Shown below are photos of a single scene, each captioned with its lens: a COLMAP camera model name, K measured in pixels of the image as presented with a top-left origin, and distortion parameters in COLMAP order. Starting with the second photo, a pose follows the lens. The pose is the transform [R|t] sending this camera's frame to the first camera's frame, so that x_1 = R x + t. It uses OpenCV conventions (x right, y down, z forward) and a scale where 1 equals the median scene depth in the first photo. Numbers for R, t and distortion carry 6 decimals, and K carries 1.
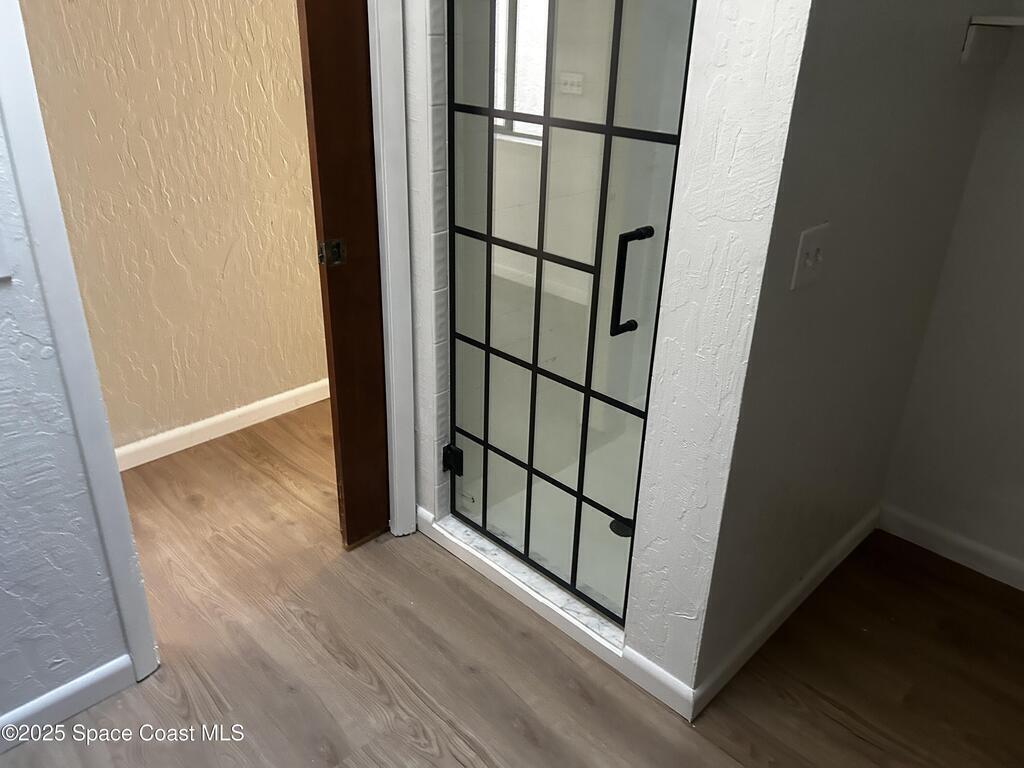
lens RADIAL K [[776.7, 0, 512.0], [0, 776.7, 384.0], [0, 0, 1]] dist [0.073462, -0.104477]
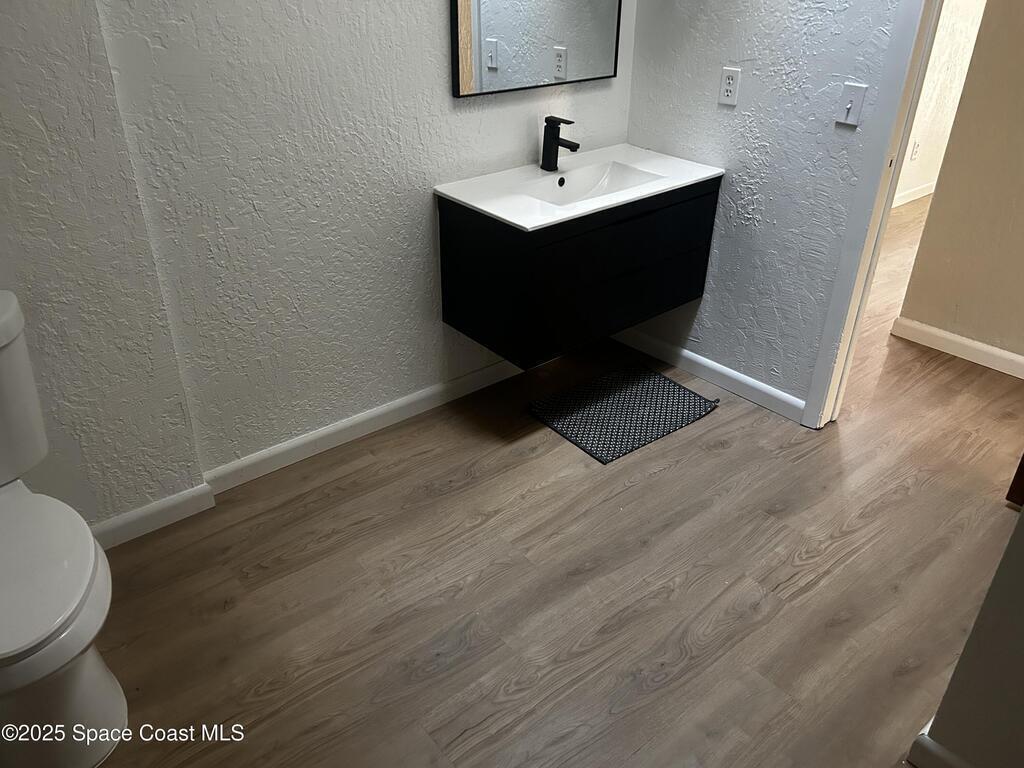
lens RADIAL K [[776.7, 0, 512.0], [0, 776.7, 384.0], [0, 0, 1]] dist [0.073462, -0.104477]
pose [[-0.087925, 0.466953, -0.879900, 0.879301], [-0.439932, 0.774305, 0.454875, -0.118163], [0.893716, 0.427091, 0.137346, 0.289681]]
